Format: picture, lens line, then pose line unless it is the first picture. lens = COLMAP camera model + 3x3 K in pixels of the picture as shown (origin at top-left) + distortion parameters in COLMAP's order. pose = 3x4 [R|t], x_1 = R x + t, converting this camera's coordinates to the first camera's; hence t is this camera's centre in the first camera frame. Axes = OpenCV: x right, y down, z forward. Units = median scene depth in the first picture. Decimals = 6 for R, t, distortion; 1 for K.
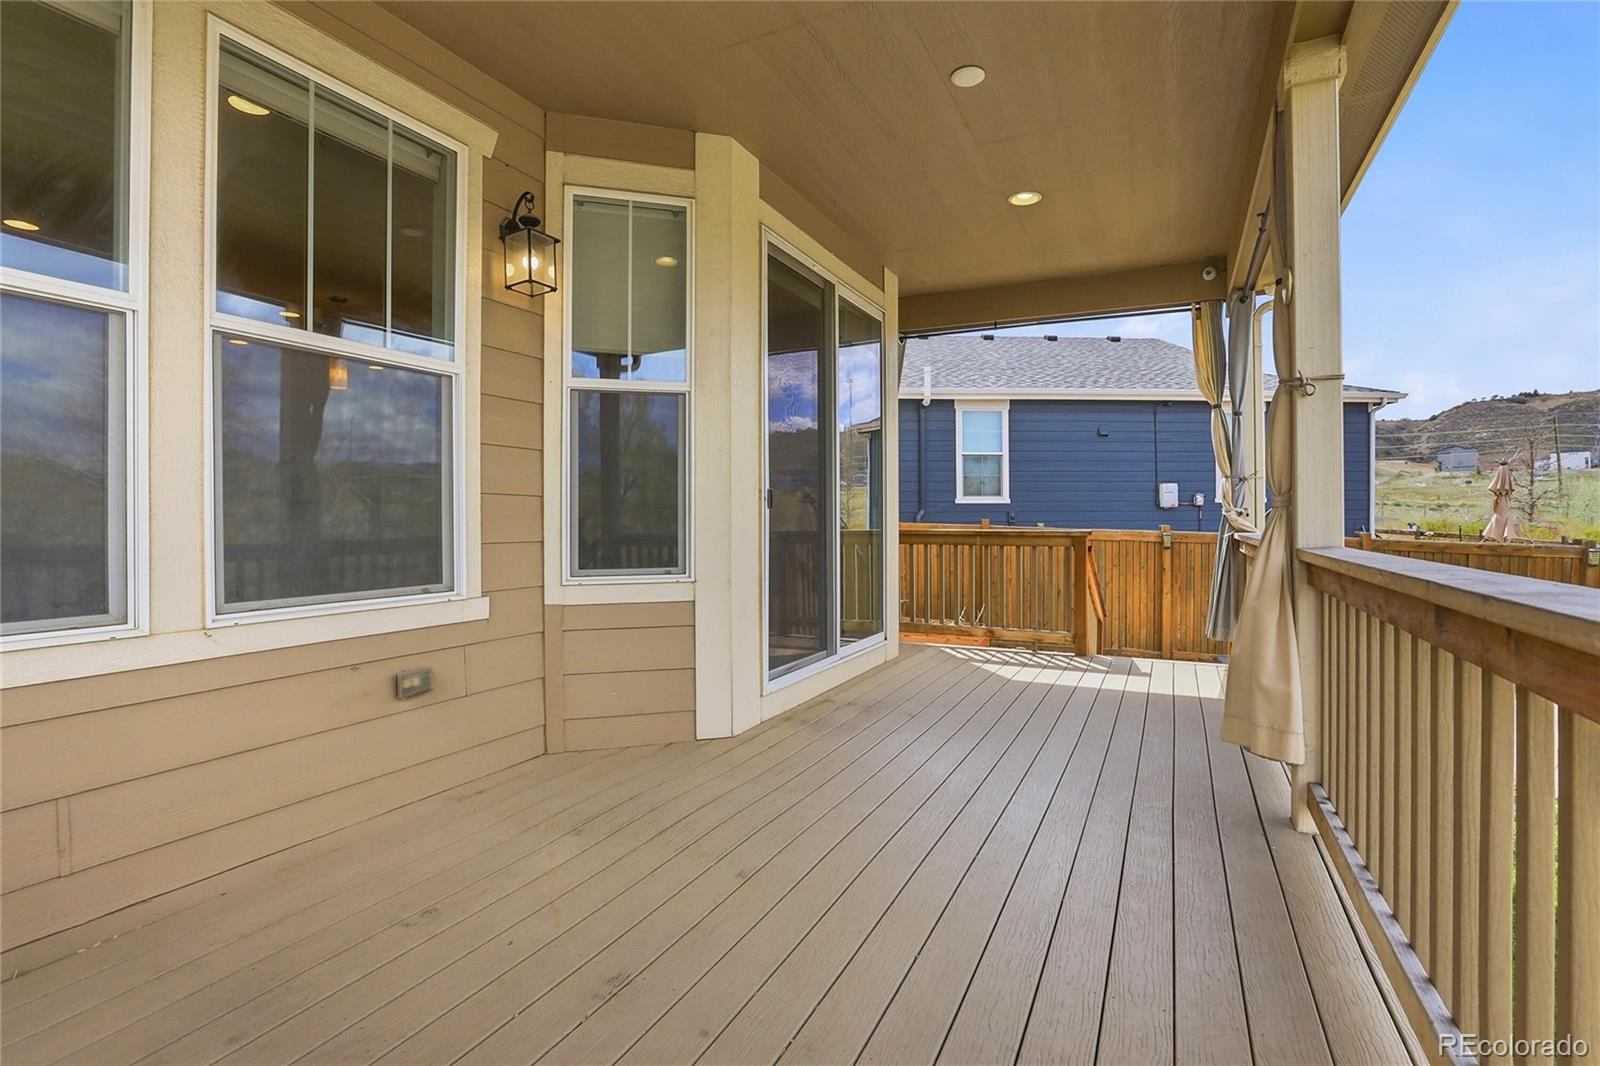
lens RADIAL K [[742.6, 0, 800.9], [0, 742.6, 519.0], [0, 0, 1]] dist [-0.068396, 0.028813]
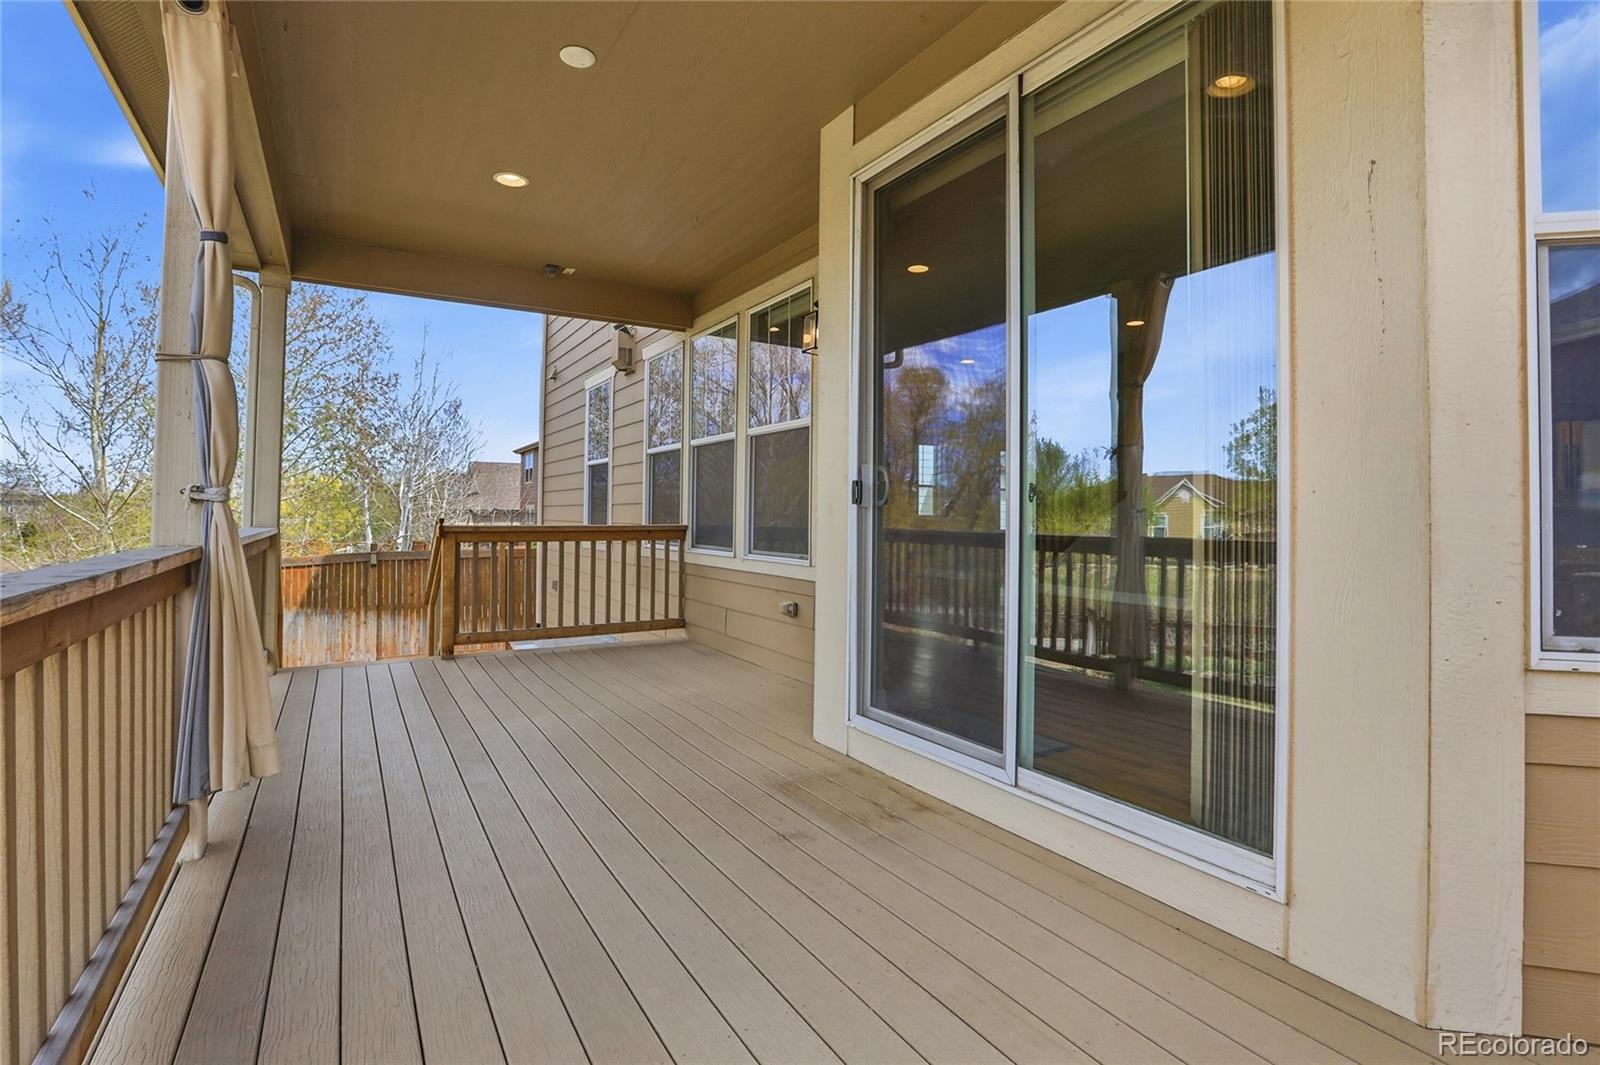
lens RADIAL K [[760.1, 0, 779.2], [0, 760.1, 512.6], [0, 0, 1]] dist [-0.000360, 0.000193]
pose [[-0.545264, -0.005572, -0.838246, 1.014651], [-0.020536, 0.999767, 0.006712, -0.017958], [0.838013, 0.020874, -0.545251, 1.968704]]
